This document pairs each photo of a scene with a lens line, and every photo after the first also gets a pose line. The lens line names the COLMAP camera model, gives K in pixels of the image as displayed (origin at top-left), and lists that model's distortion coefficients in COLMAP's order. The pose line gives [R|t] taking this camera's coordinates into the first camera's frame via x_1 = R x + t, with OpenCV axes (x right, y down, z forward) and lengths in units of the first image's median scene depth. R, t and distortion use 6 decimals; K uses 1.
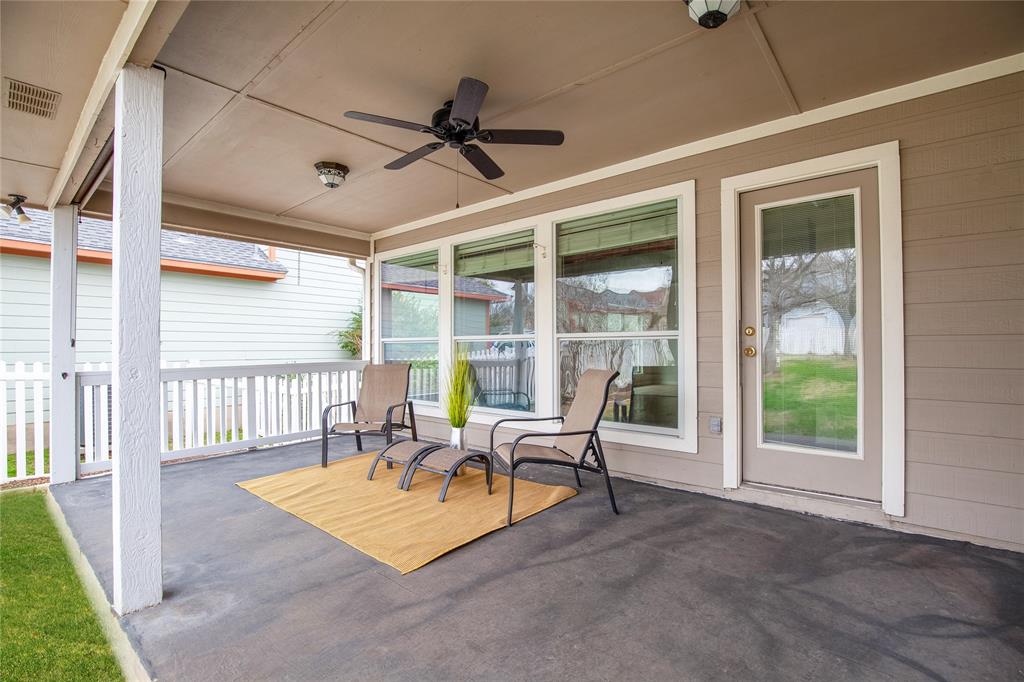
lens RADIAL K [[450.4, 0, 512.0], [0, 450.4, 341.0], [0, 0, 1]] dist [-0.045180, -0.000058]
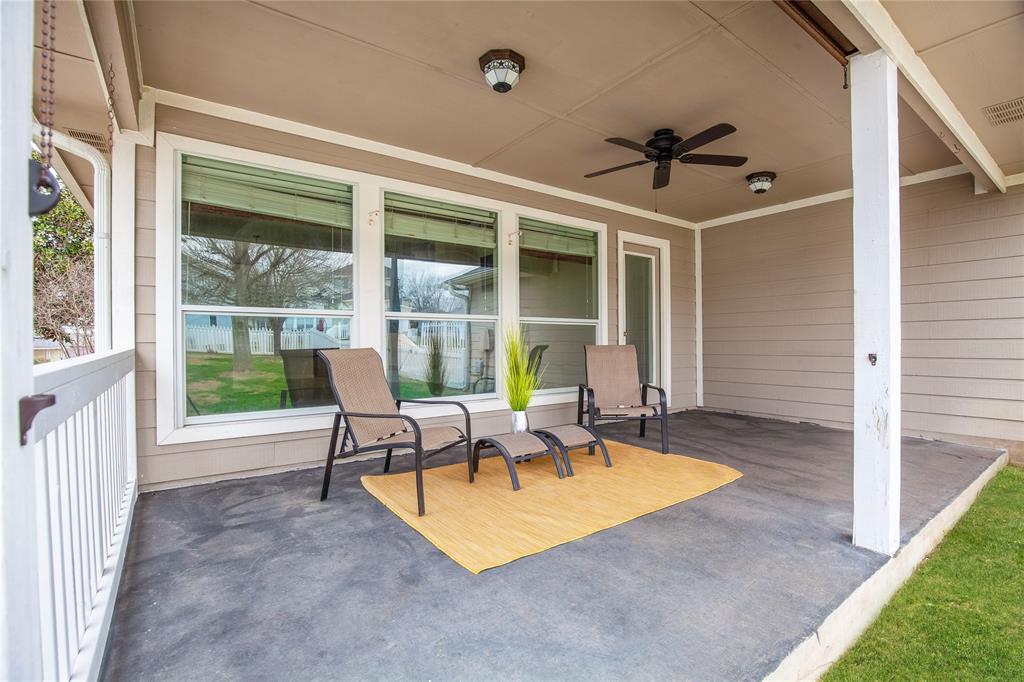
lens RADIAL K [[470.1, 0, 512.0], [0, 470.1, 341.0], [0, 0, 1]] dist [-0.030239, -0.000146]
pose [[0.251249, 0.006409, 0.967901, -1.106751], [-0.014116, 0.999896, -0.002957, 0.049348], [-0.967820, -0.012920, 0.251313, 0.794201]]
